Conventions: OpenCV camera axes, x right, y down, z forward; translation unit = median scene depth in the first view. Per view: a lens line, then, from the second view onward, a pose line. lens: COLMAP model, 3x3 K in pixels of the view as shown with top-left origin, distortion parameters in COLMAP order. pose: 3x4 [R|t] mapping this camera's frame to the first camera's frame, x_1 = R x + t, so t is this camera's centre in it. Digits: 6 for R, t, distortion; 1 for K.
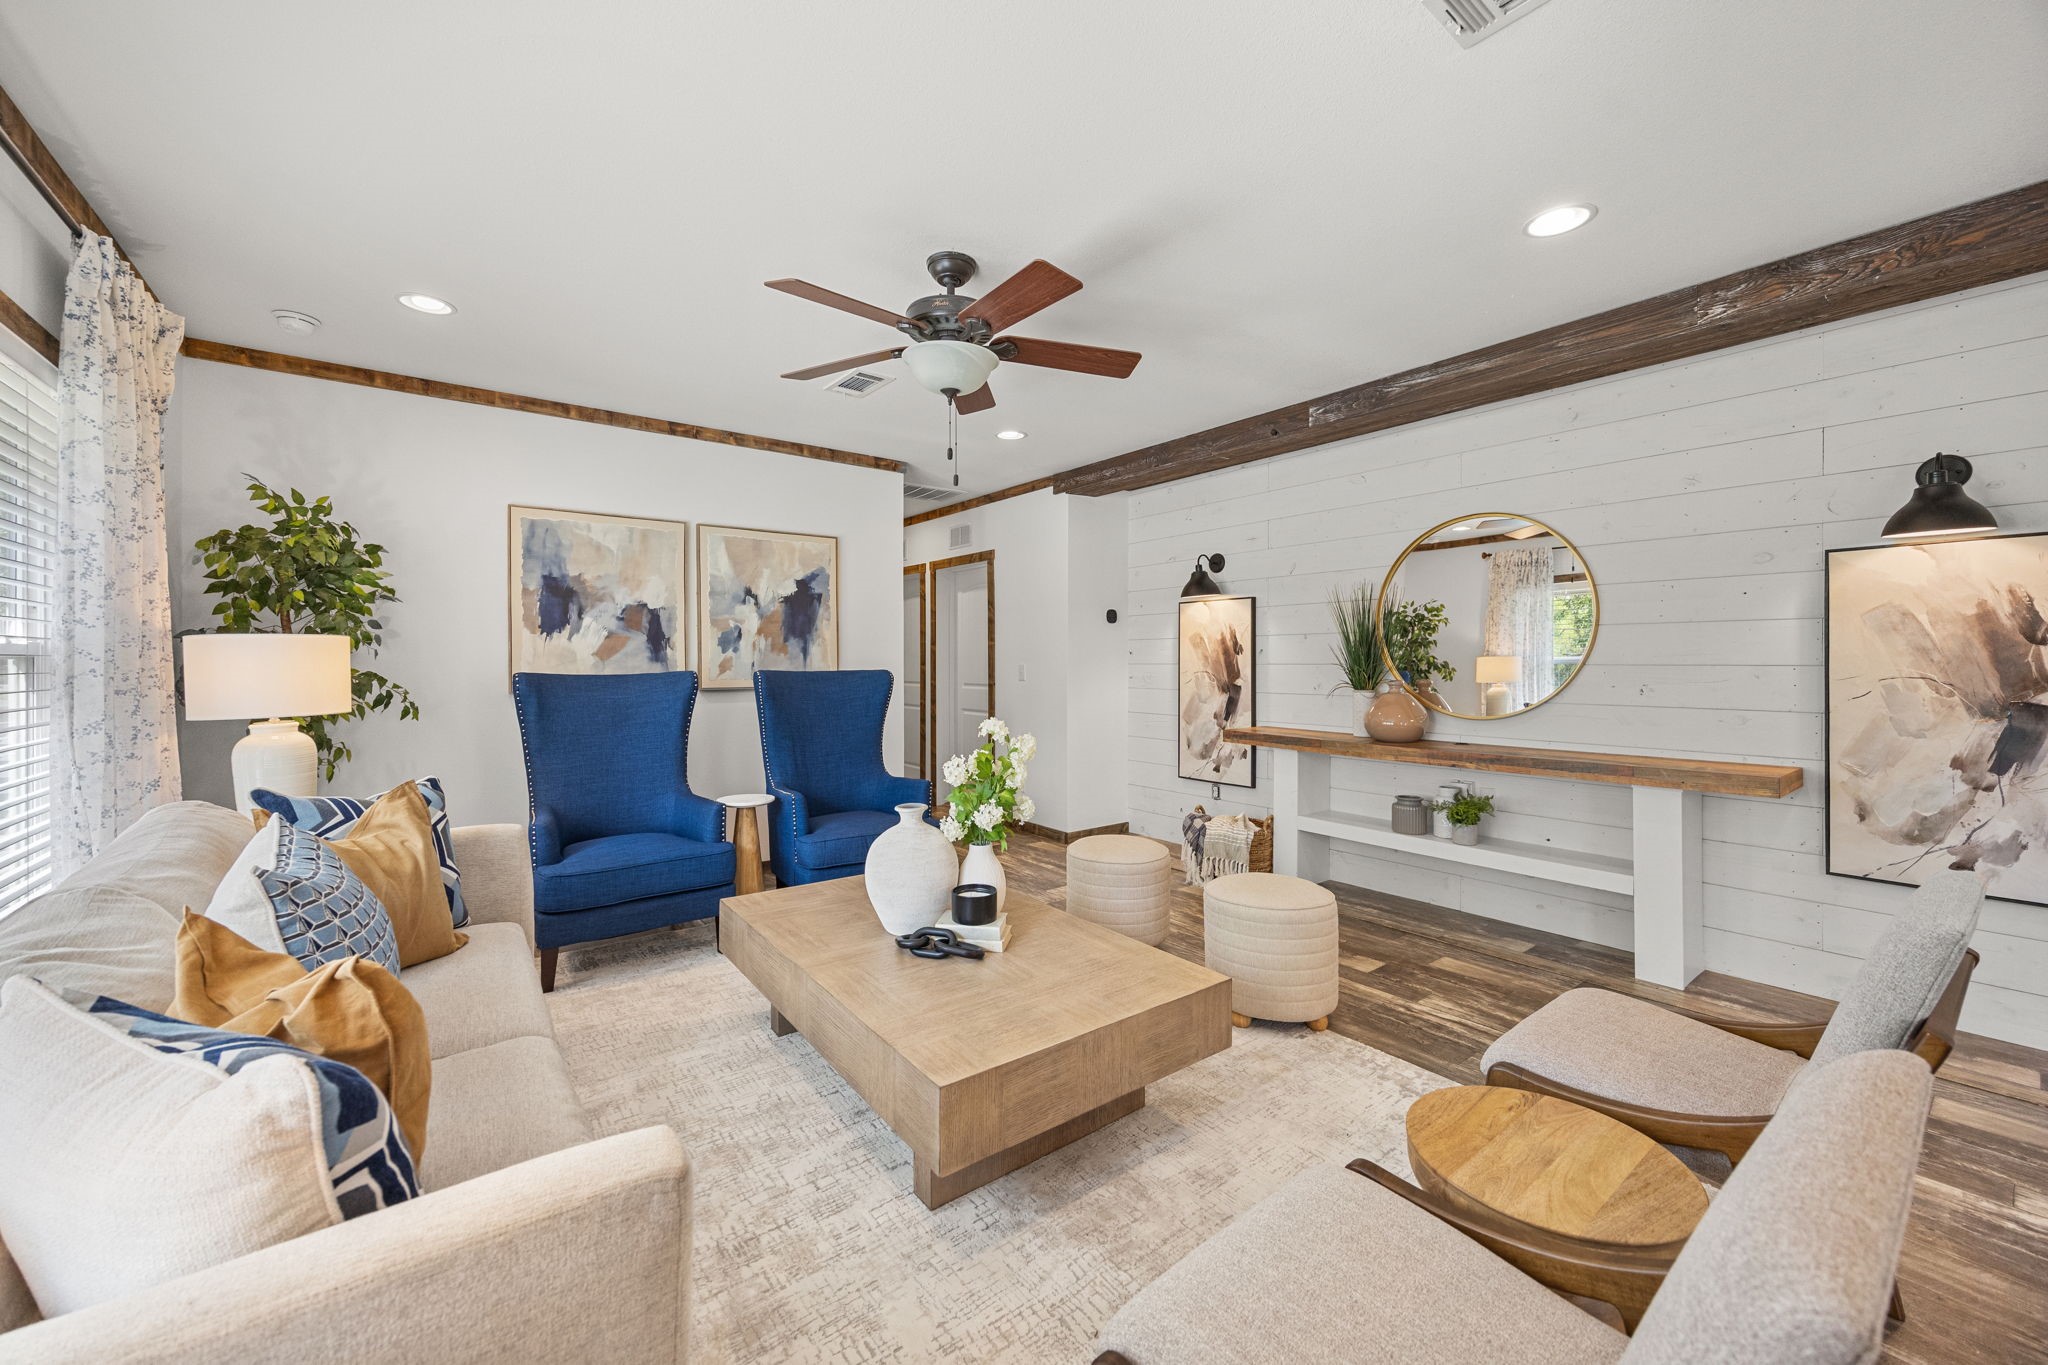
lens RADIAL K [[783.0, 0, 1046.4], [0, 783.0, 657.5], [0, 0, 1]] dist [-0.001324, -0.000144]
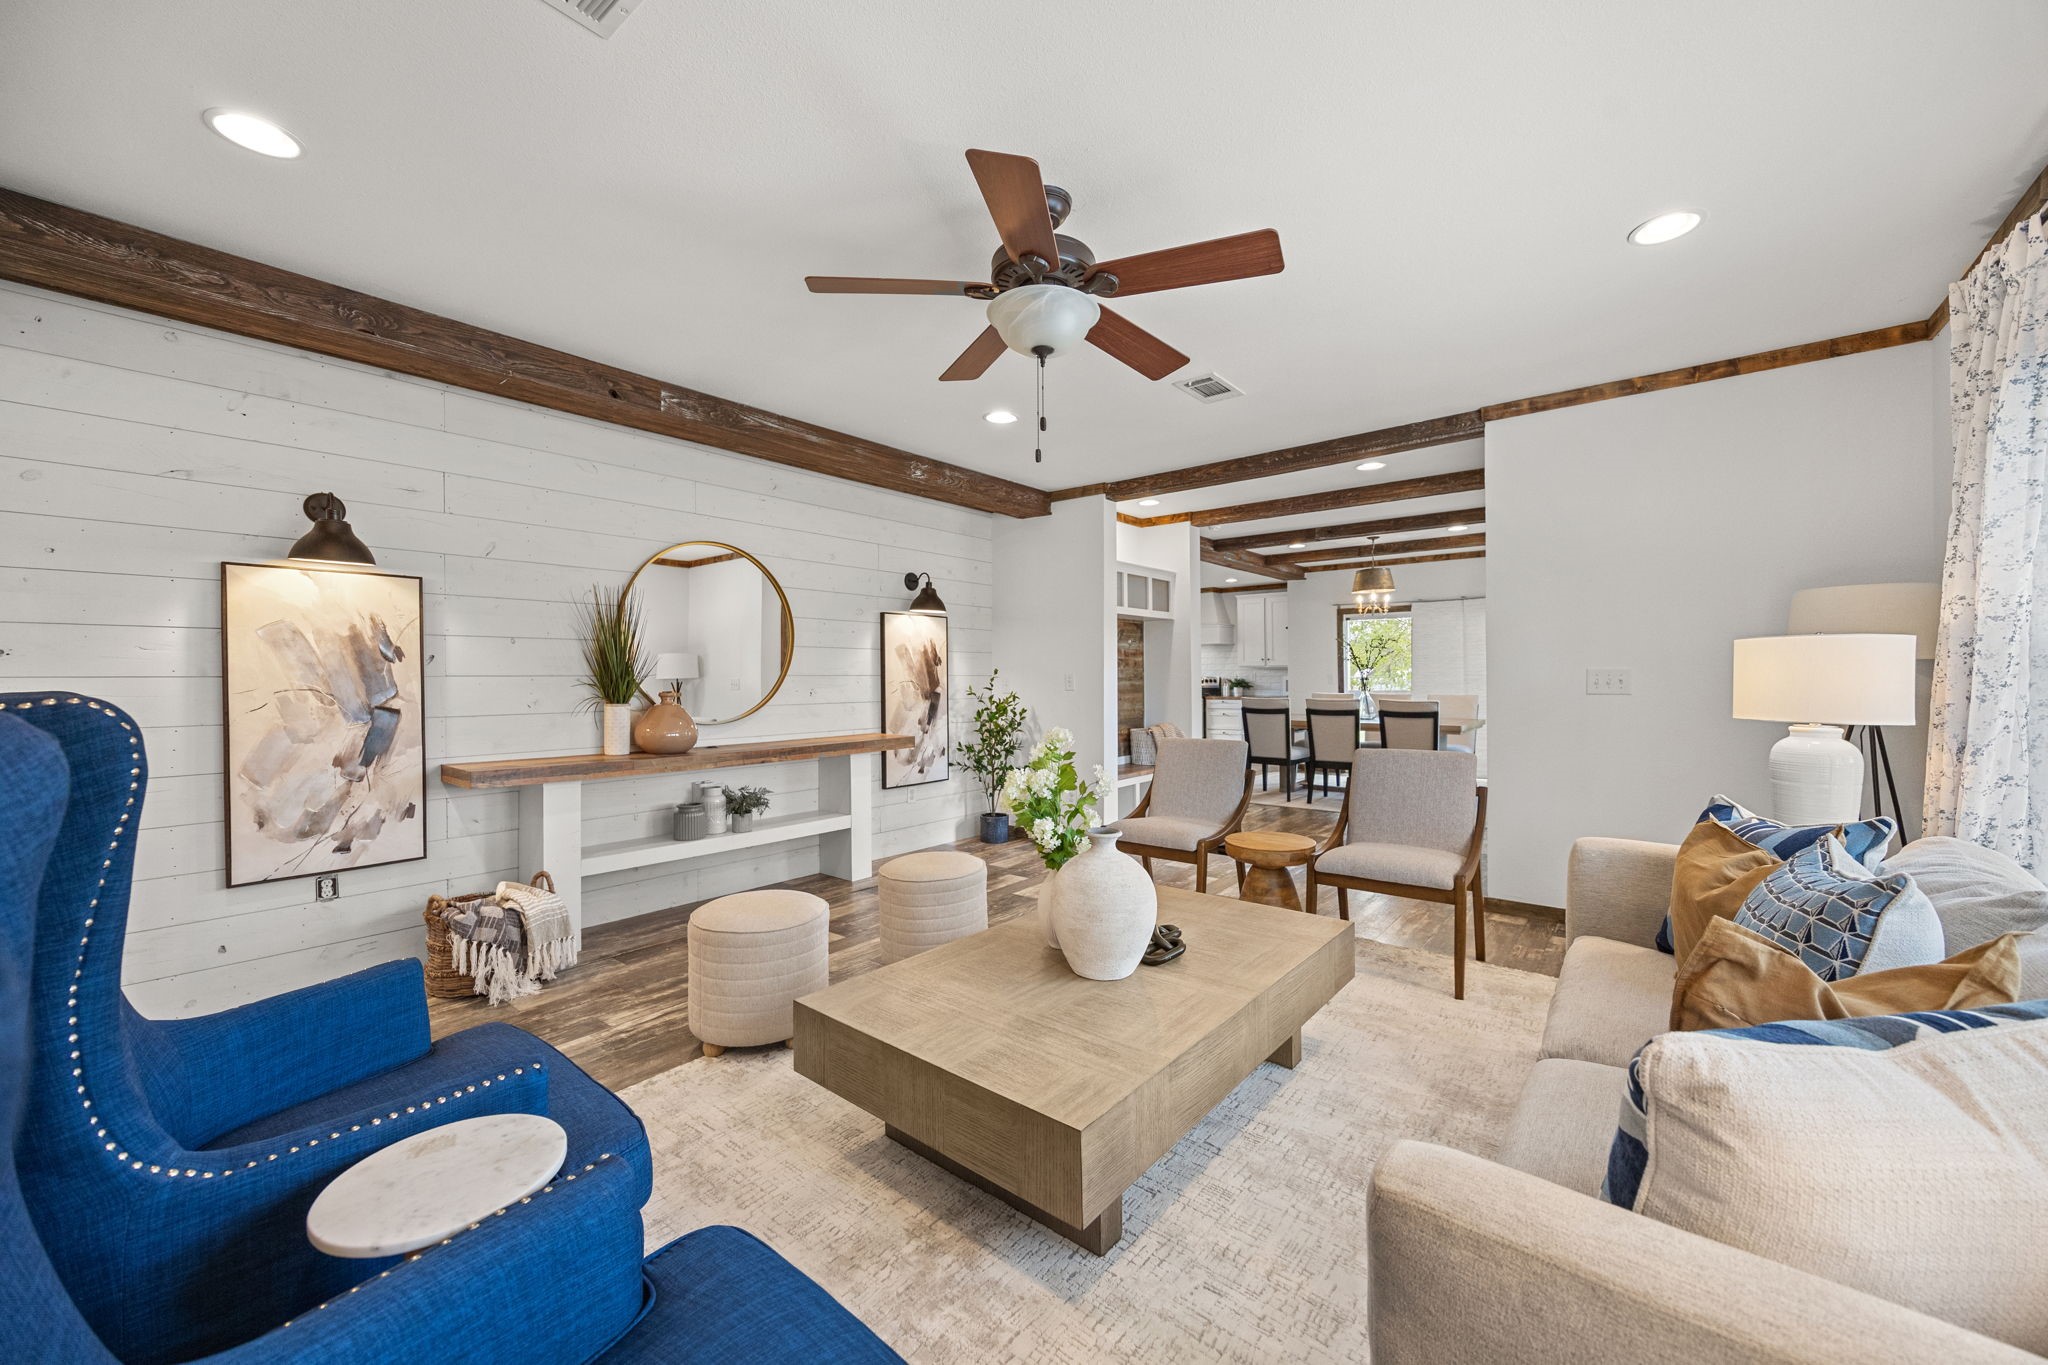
lens RADIAL K [[783.0, 0, 1009.8], [0, 783.0, 682.3], [0, 0, 1]] dist [-0.001324, -0.000144]
pose [[-0.199138, -0.009262, 0.979928, -0.491683], [-0.003248, 0.999956, 0.008791, 0.005541], [-0.979966, -0.001432, -0.199160, 0.619371]]
